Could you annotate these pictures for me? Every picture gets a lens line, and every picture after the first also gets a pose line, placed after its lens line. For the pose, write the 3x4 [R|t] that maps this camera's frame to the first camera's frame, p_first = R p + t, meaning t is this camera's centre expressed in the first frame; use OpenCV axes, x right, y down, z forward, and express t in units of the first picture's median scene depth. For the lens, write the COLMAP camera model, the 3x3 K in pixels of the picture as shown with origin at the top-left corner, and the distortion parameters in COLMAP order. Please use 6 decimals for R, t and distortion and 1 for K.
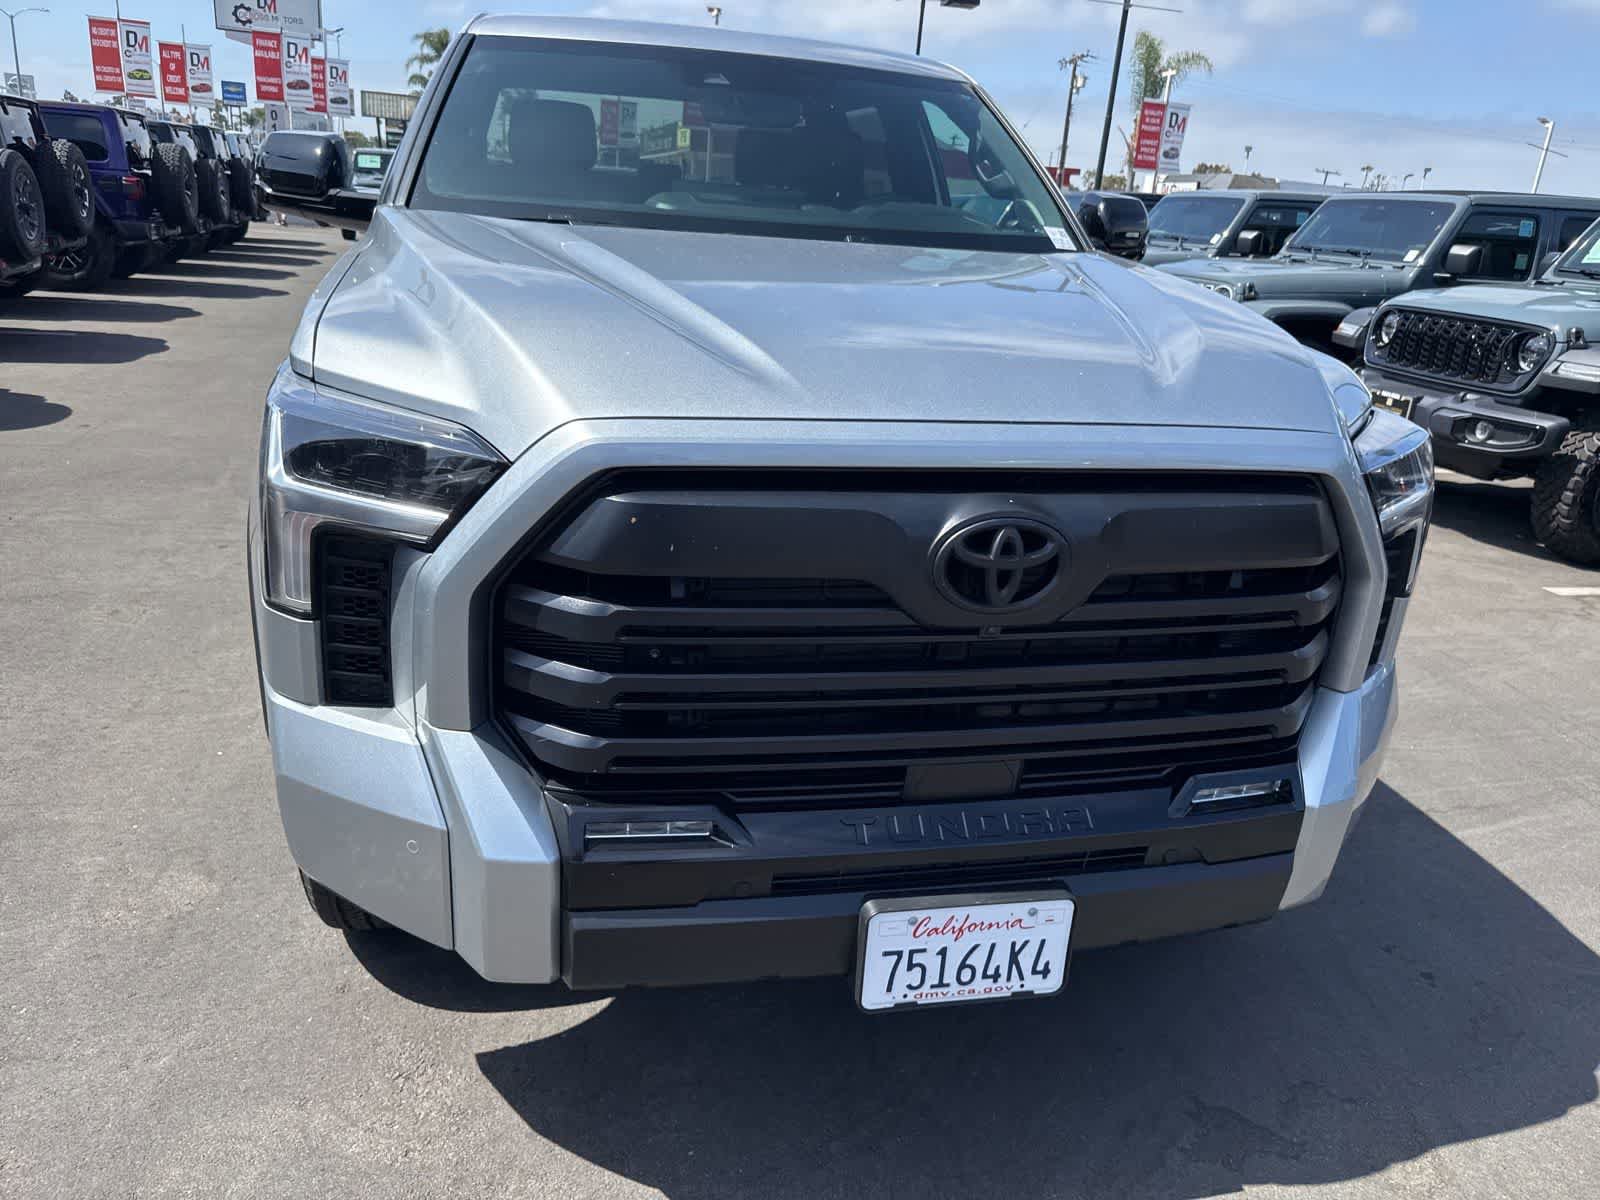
lens RADIAL K [[1122.9, 0, 797.2], [0, 1122.9, 608.1], [0, 0, 1]] dist [0.078866, -0.114579]
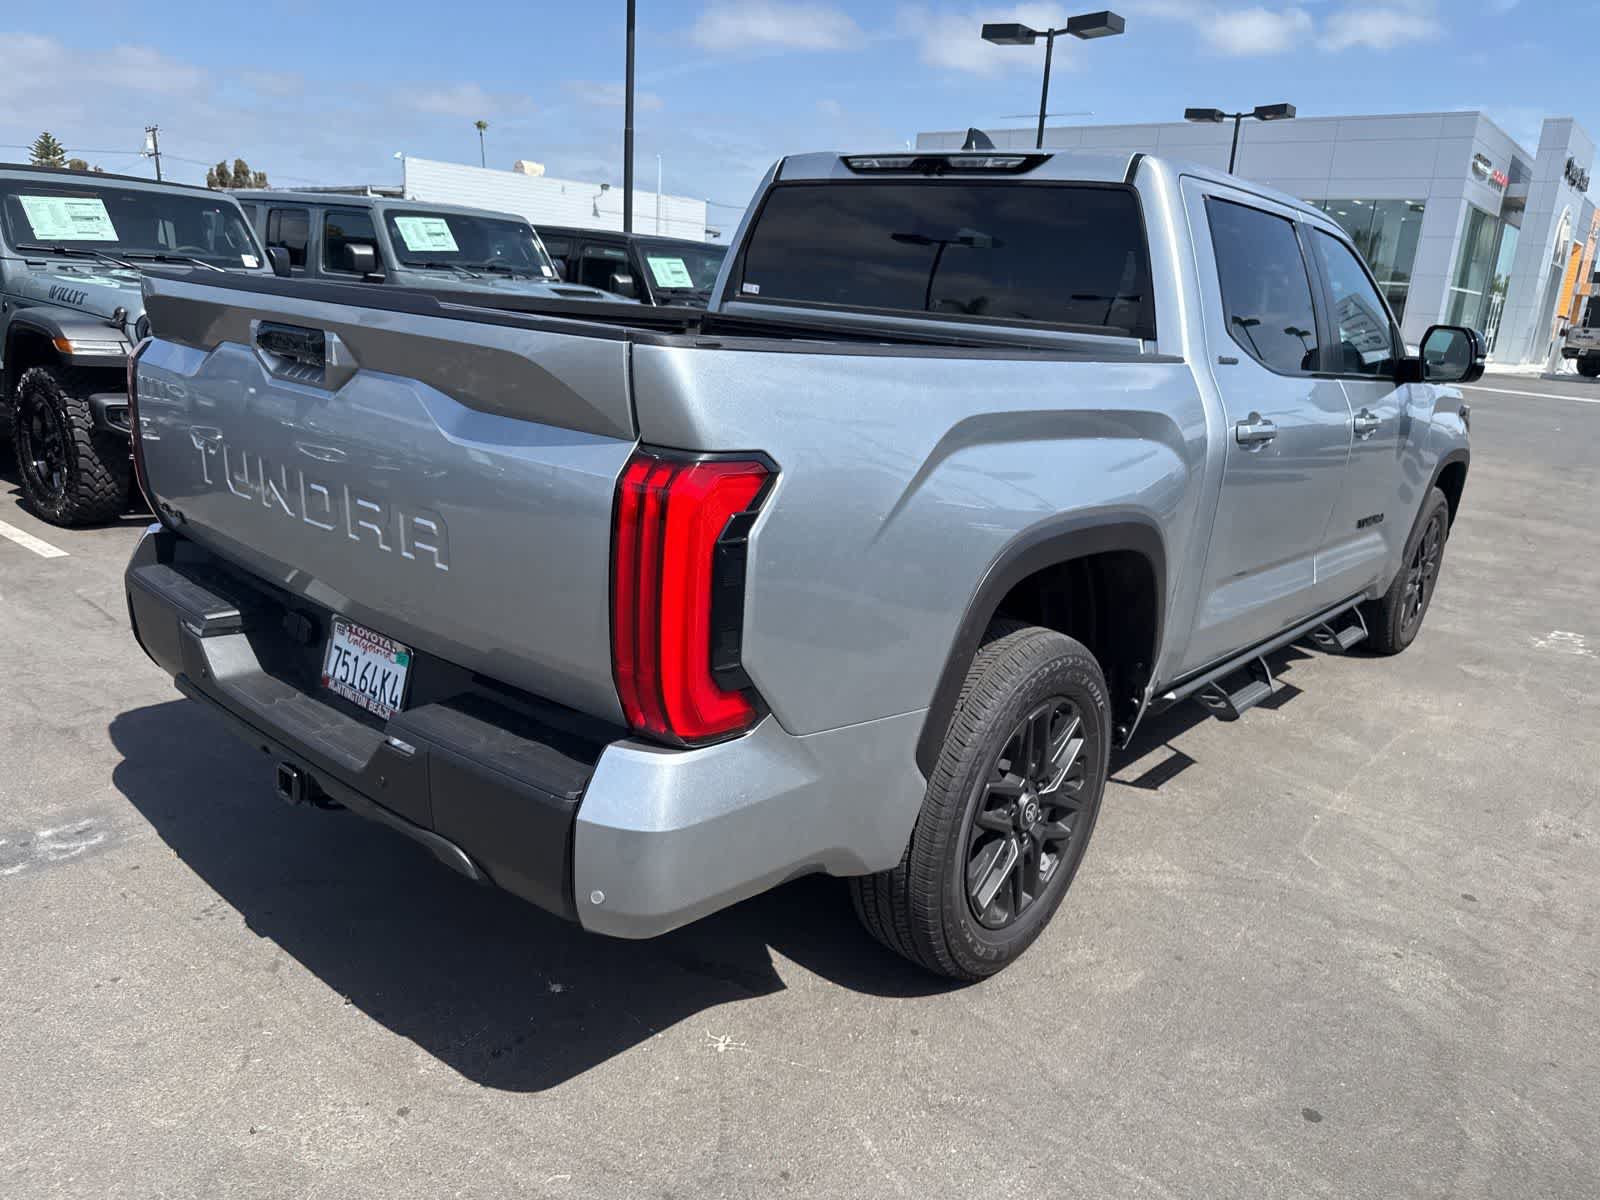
lens RADIAL K [[1128.9, 0, 808.4], [0, 1128.9, 618.5], [0, 0, 1]] dist [0.019206, -0.027643]
pose [[-0.585776, -0.337158, 0.737015, -2.034809], [0.164026, 0.841229, 0.515199, -1.764175], [-0.793702, 0.422680, -0.437469, 4.376826]]
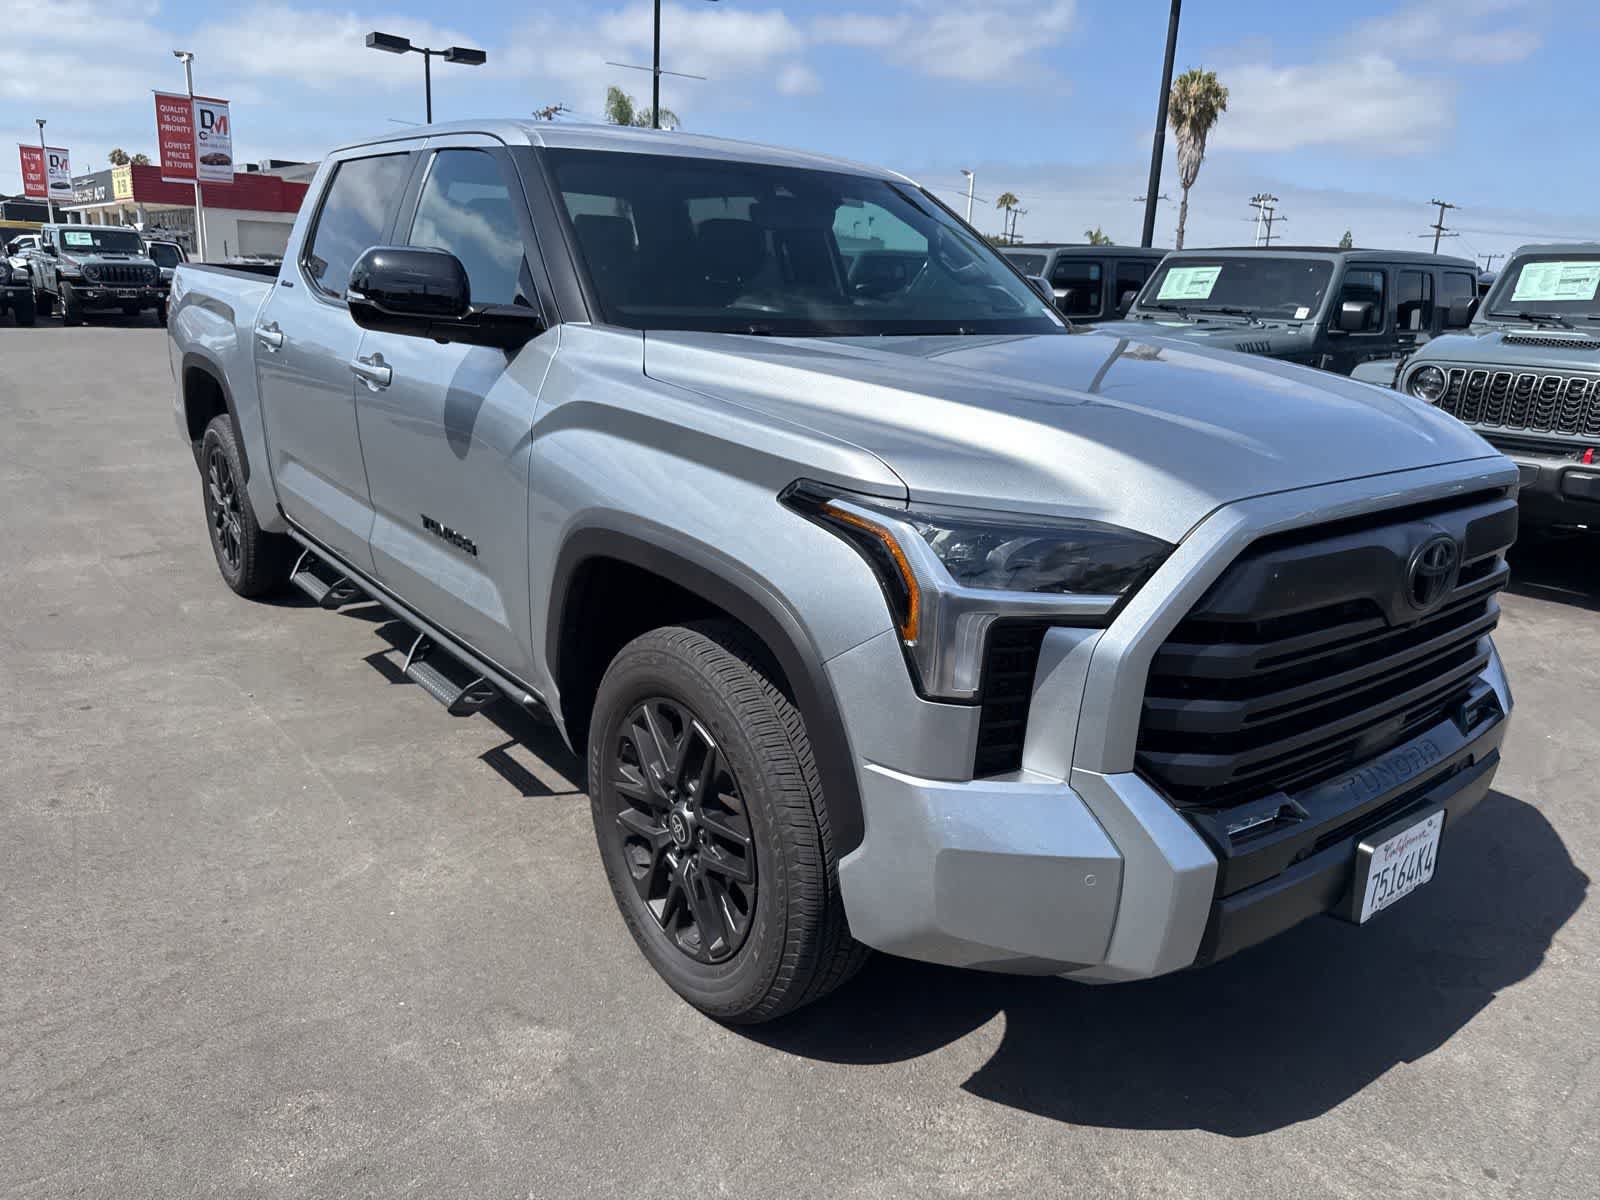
lens RADIAL K [[1136.0, 0, 801.5], [0, 1136.0, 601.3], [0, 0, 1]] dist [0.003994, -0.007664]
pose [[0.905569, -0.148539, 0.397343, -0.974703], [0.164581, 0.986343, -0.006366, -0.110594], [-0.390971, 0.071160, 0.917648, 0.018320]]
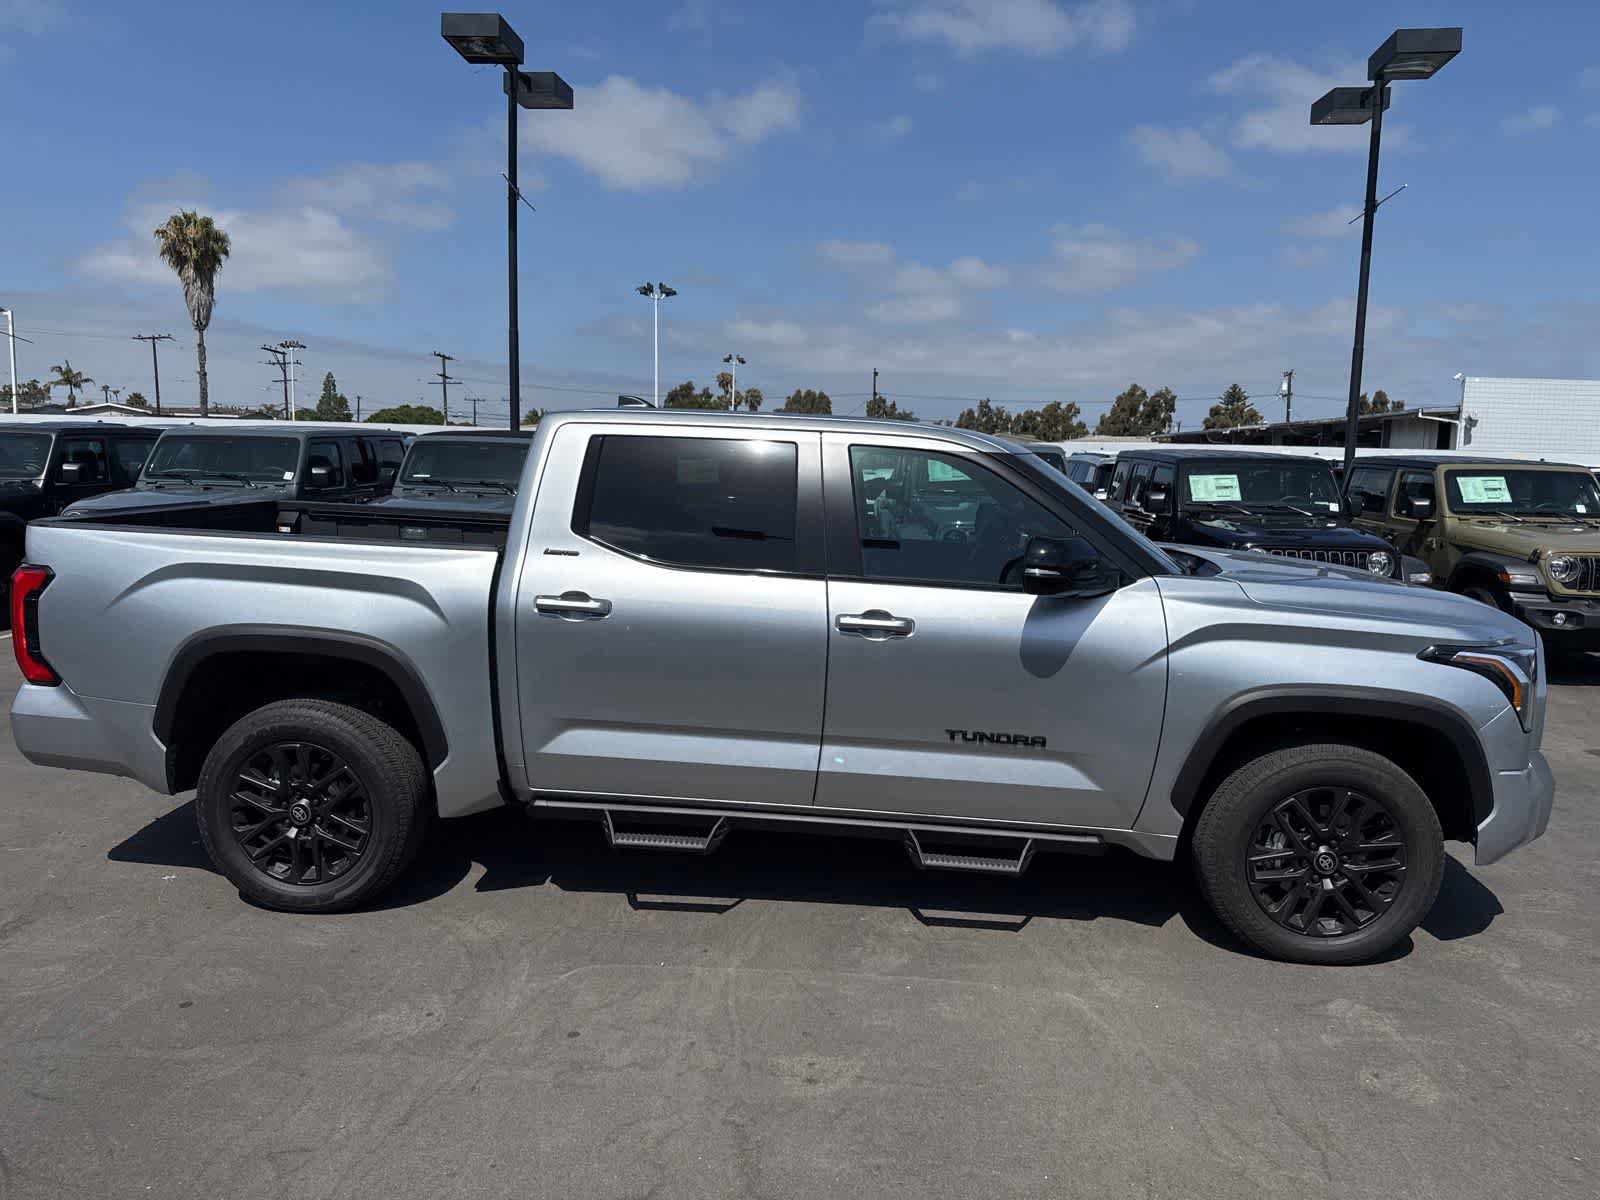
lens RADIAL K [[1122.9, 0, 797.2], [0, 1122.9, 608.1], [0, 0, 1]] dist [0.078866, -0.114579]
pose [[0.301996, -0.195877, 0.932969, -3.141602], [0.316975, 0.943613, 0.095509, -0.985387], [-0.899069, 0.266885, 0.347055, 1.463377]]
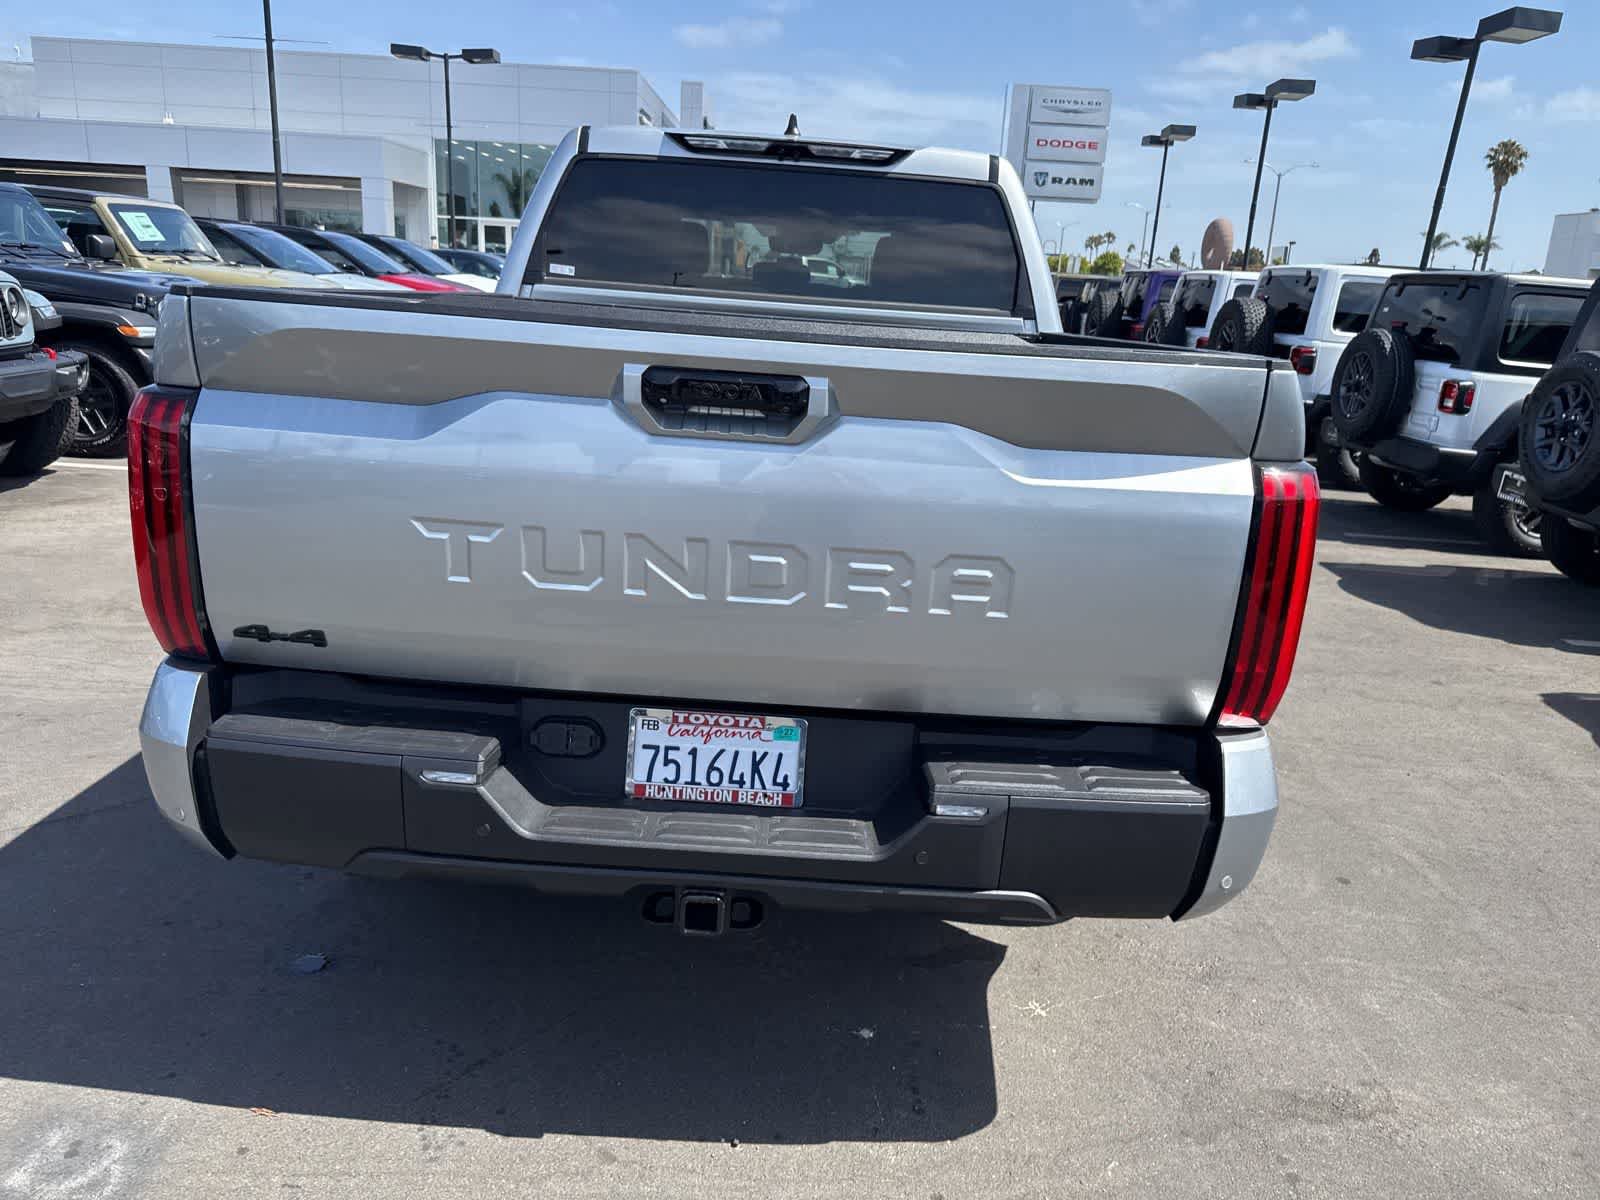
lens RADIAL K [[1128.2, 0, 804.3], [0, 1128.2, 598.2], [0, 0, 1]] dist [0.028266, -0.034062]
pose [[-0.959387, -0.195583, 0.203285, -0.981726], [-0.040830, 0.809314, 0.585956, -1.922360], [-0.279124, 0.553858, -0.784430, 5.052643]]
